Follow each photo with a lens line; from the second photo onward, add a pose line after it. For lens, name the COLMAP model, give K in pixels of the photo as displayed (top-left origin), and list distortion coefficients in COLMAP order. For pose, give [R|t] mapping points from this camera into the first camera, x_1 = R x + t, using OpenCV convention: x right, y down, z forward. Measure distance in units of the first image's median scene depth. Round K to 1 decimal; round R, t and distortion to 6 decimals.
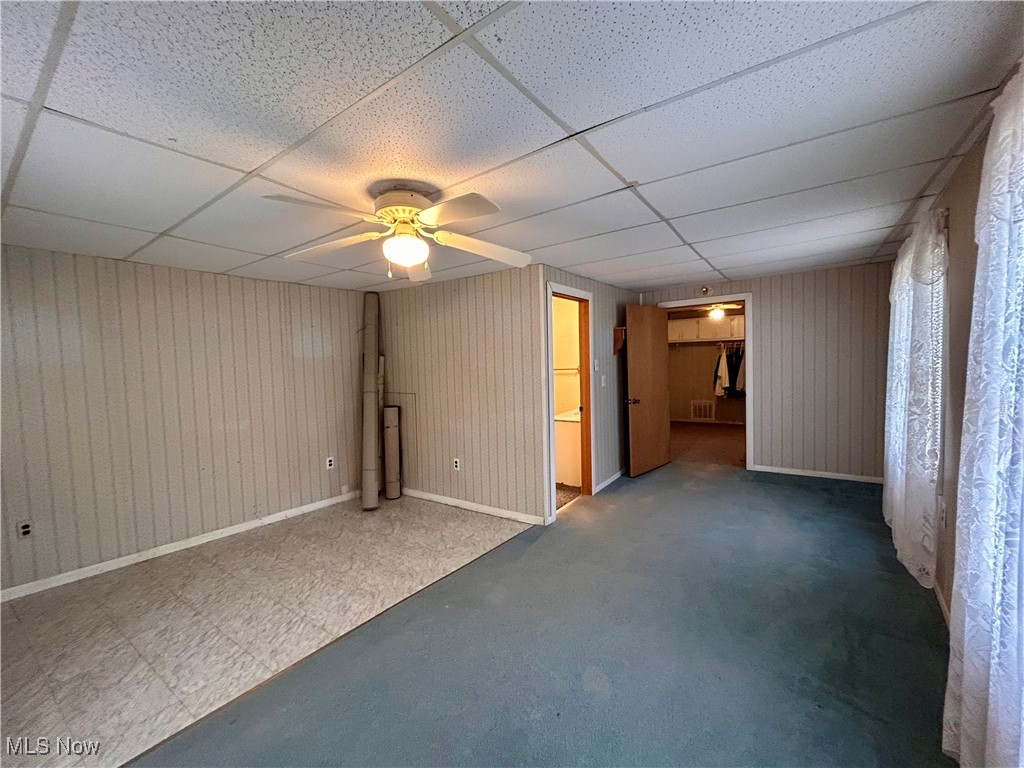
lens RADIAL K [[410.5, 0, 513.3], [0, 410.5, 381.1], [0, 0, 1]] dist [-0.001456, 0.000895]
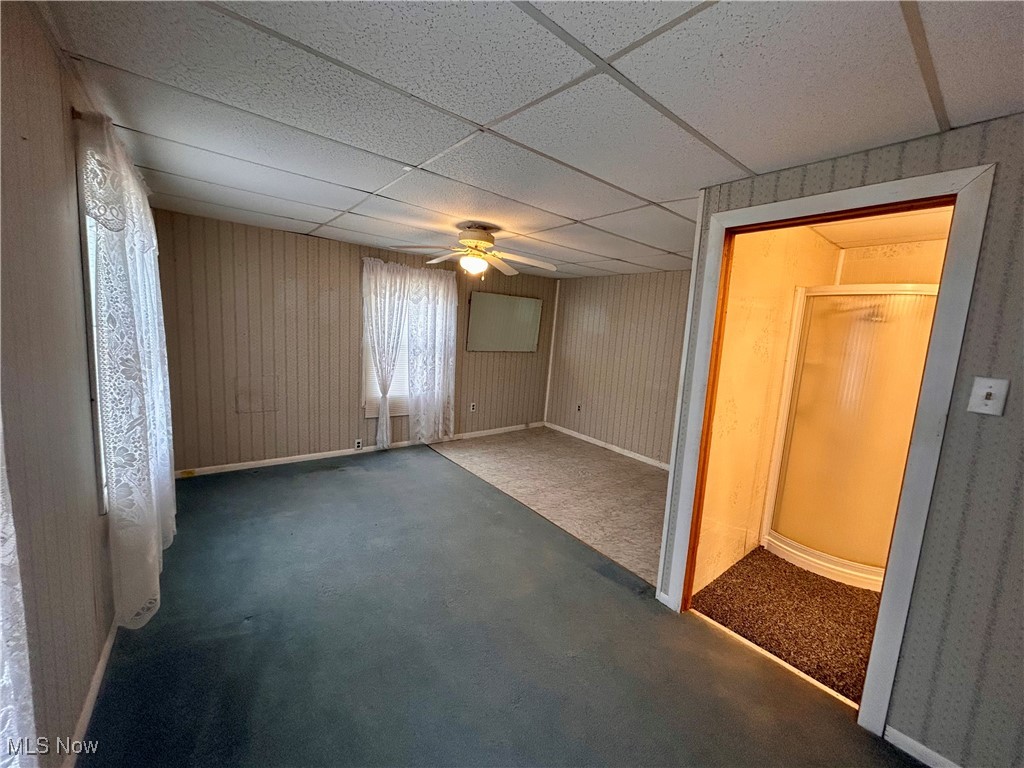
lens RADIAL K [[410.5, 0, 515.6], [0, 410.5, 385.4], [0, 0, 1]] dist [-0.001456, 0.000895]
pose [[-0.270278, 0.140293, -0.952506, 0.857919], [-0.106117, 0.978958, 0.174300, -0.090566], [0.956916, 0.148187, -0.249703, 1.061847]]
